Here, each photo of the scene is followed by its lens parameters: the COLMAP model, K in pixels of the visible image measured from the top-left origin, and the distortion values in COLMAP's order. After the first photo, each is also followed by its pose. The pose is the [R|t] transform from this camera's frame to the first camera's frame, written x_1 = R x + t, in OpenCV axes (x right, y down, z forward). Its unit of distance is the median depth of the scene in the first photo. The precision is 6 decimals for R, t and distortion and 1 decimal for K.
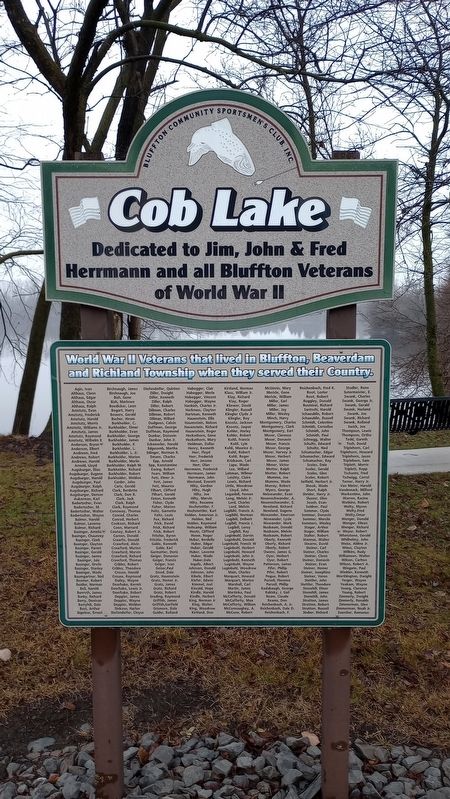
lens RADIAL K [[742.3, 0, 232.6], [0, 742.3, 401.8], [0, 0, 1]] dist [0.055976, -0.003565]
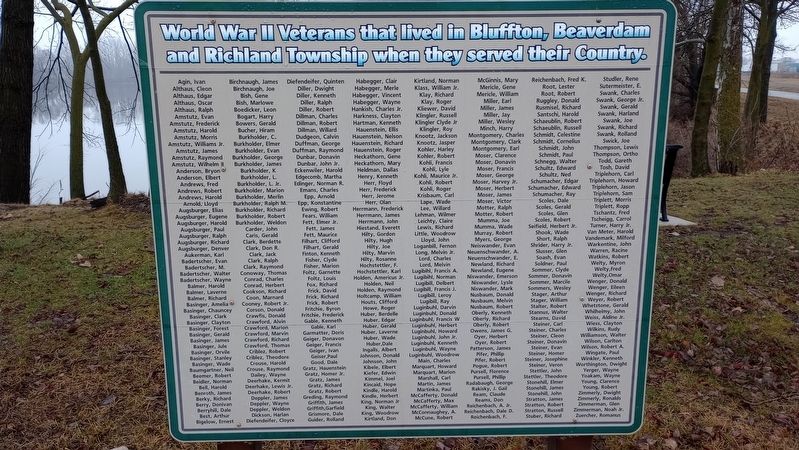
lens RADIAL K [[742.3, 0, 393.9], [0, 742.3, 226.3], [0, 0, 1]] dist [0.055976, -0.003565]
pose [[0.999800, -0.009152, 0.017803, -0.039824], [0.007720, 0.996852, 0.078906, 0.054075], [-0.018469, -0.078753, 0.996723, 0.341741]]
